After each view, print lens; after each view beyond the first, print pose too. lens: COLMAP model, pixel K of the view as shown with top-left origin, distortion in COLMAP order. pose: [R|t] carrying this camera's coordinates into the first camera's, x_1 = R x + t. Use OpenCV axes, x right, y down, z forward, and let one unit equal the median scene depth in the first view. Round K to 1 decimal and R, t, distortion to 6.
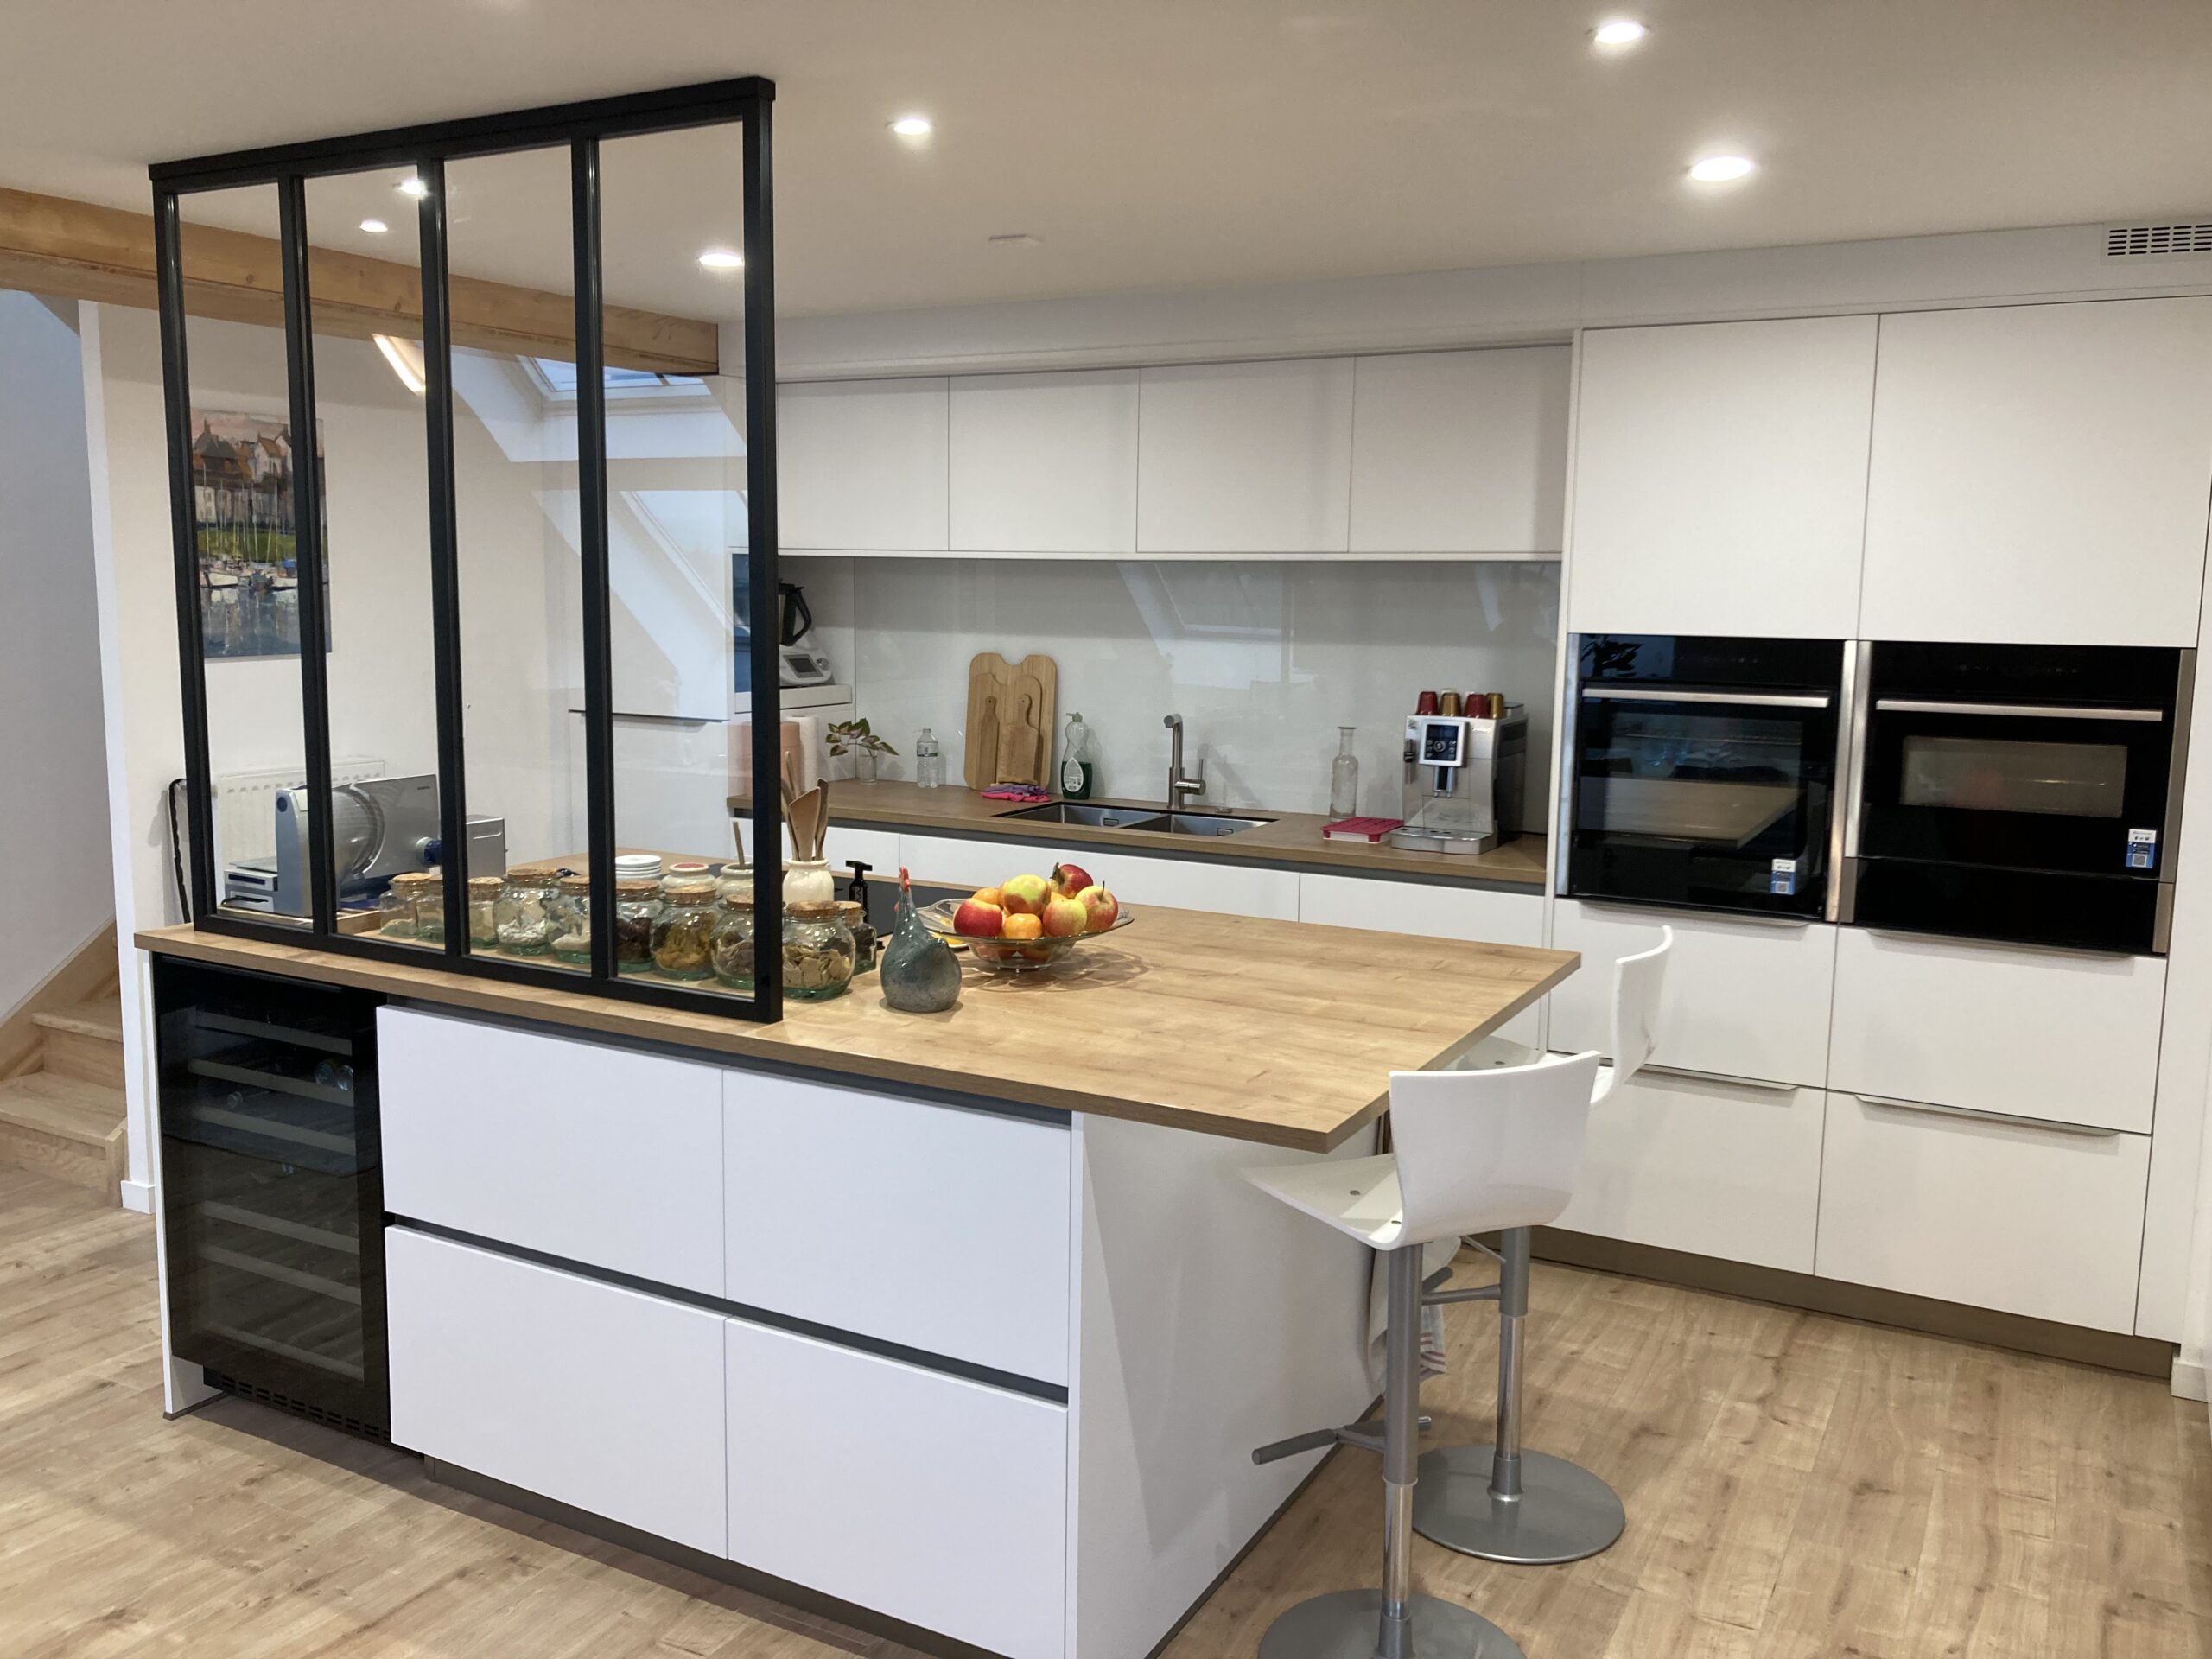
lens RADIAL K [[1834.1, 0, 1102.1], [0, 1834.1, 819.8], [0, 0, 1]] dist [0.018547, 0.010635]
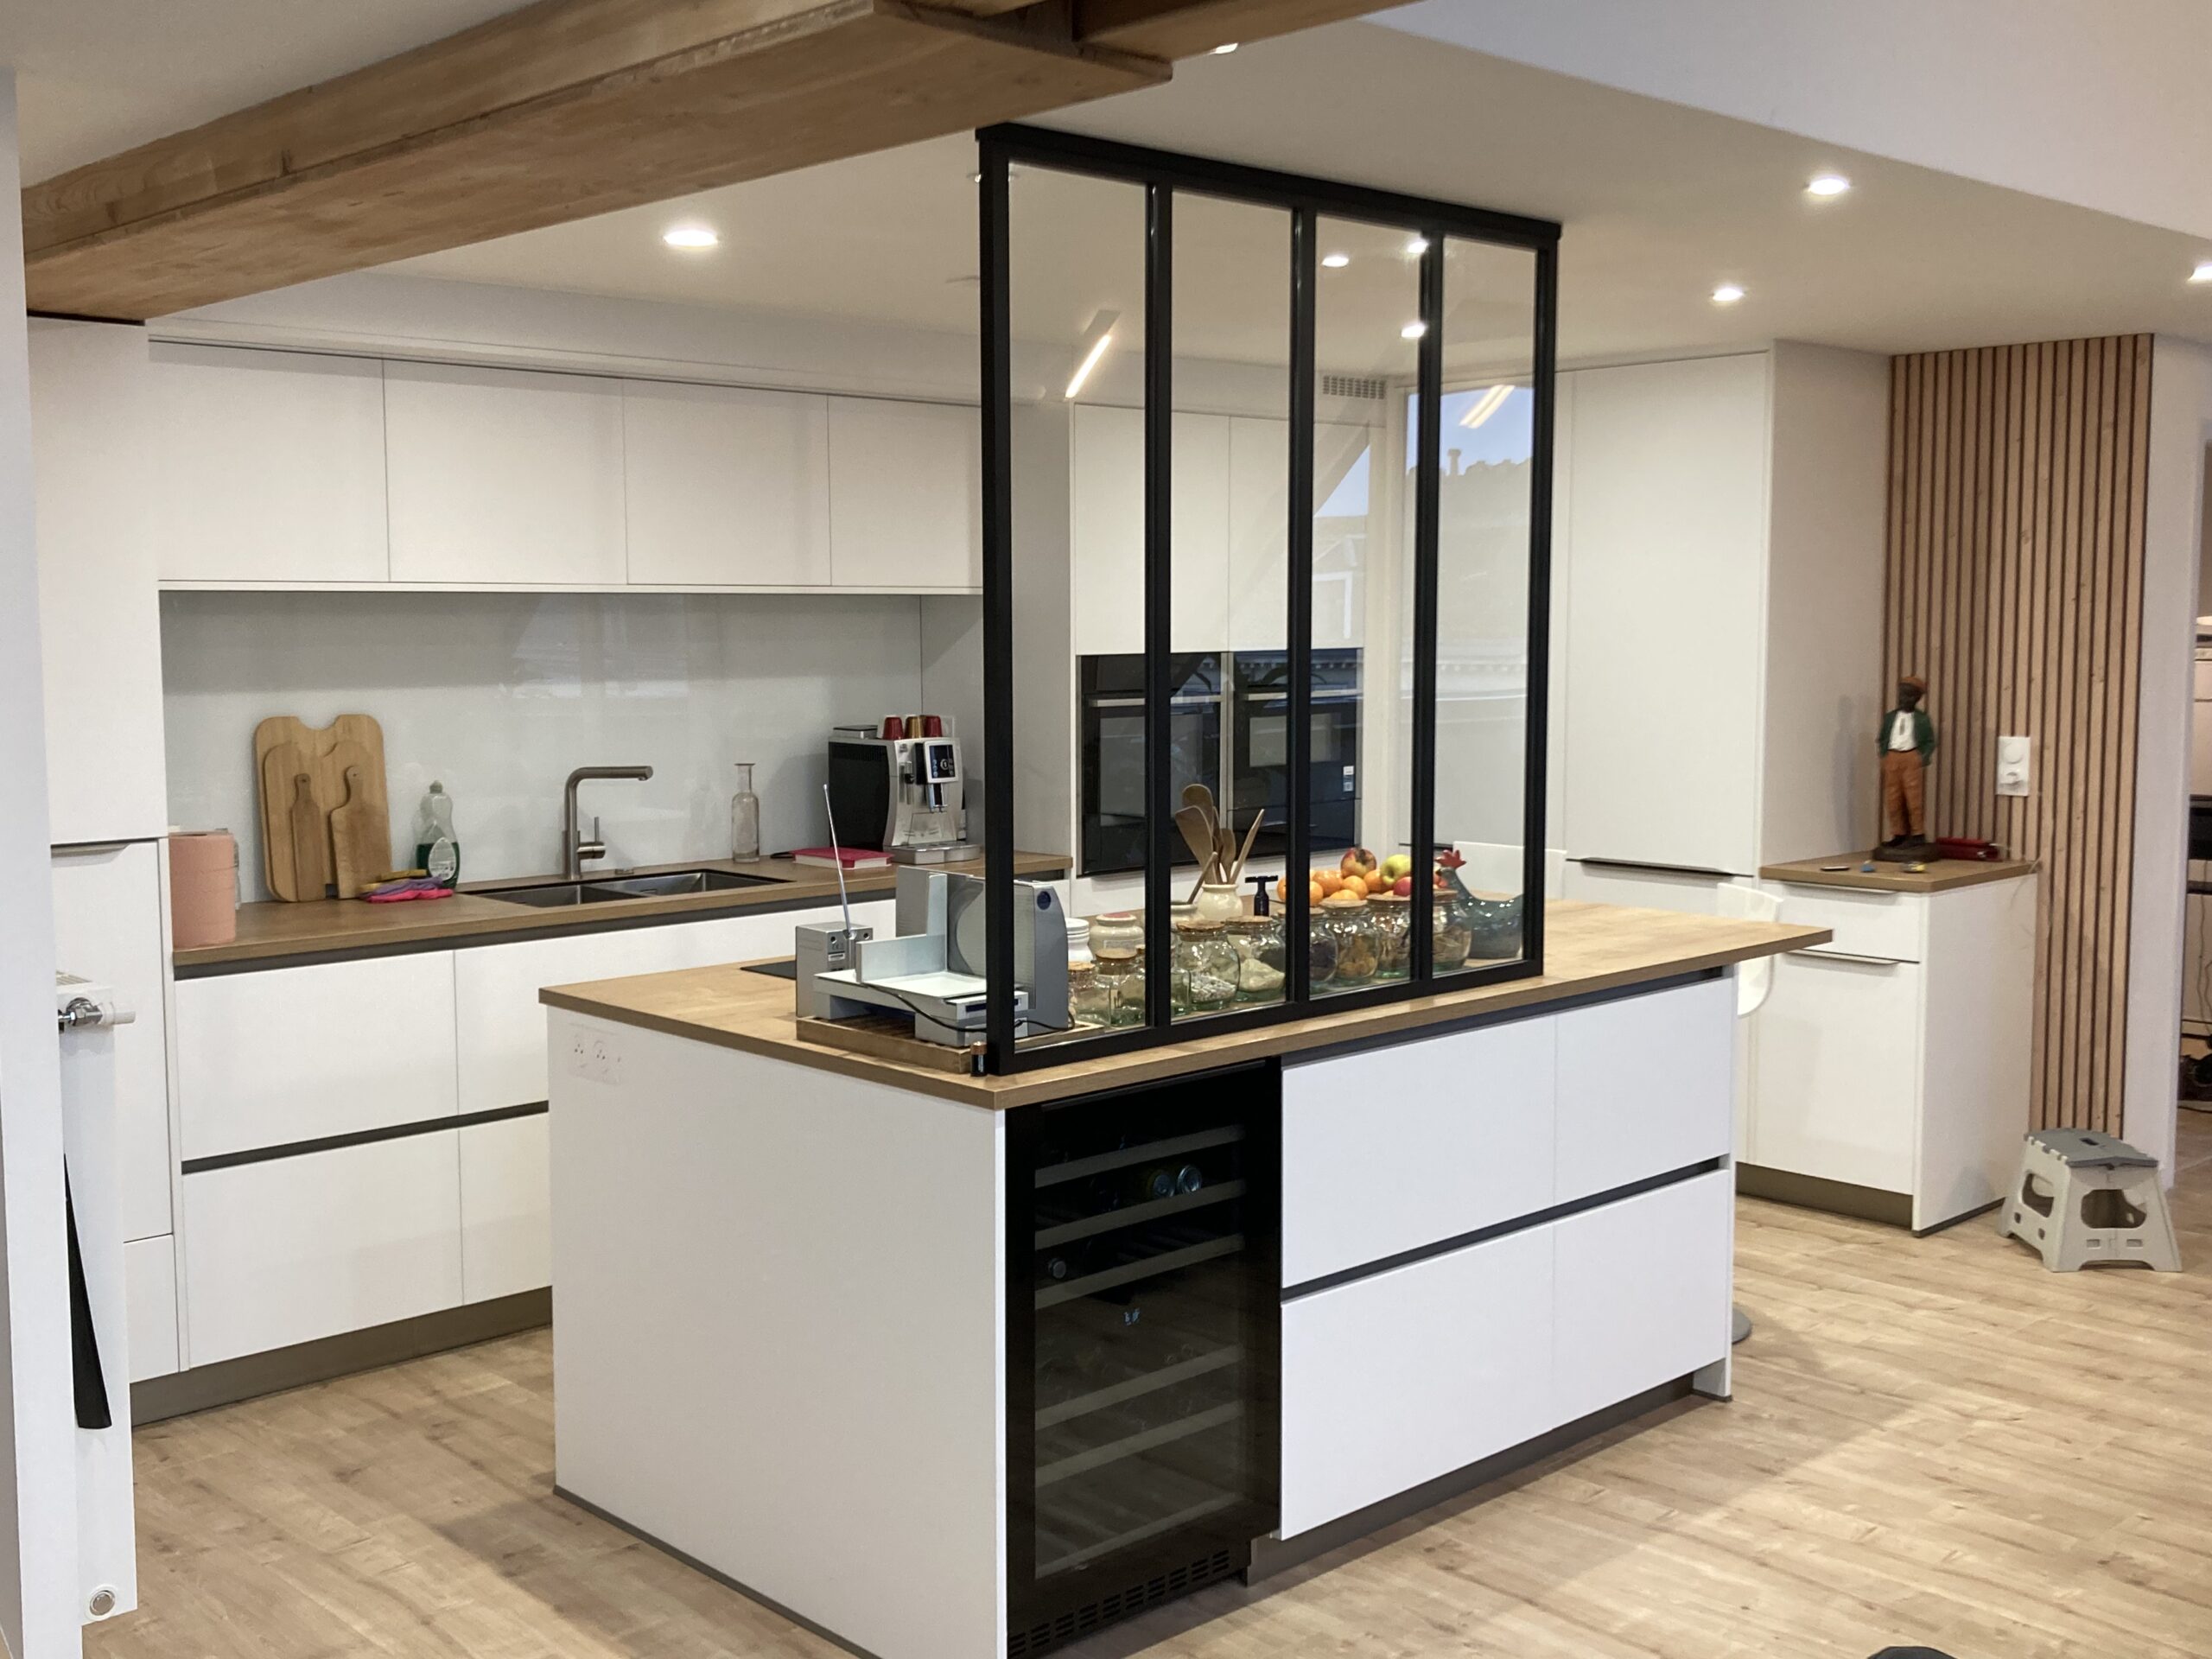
lens RADIAL K [[2296.1, 0, 1104.1], [0, 2296.1, 832.3], [0, 0, 1]] dist [0.023545, 0.000000]
pose [[0.299014, -0.105166, 0.948436, -1.310549], [0.134003, 0.988687, 0.067382, -0.095981], [-0.944793, 0.106945, 0.309724, 0.604864]]
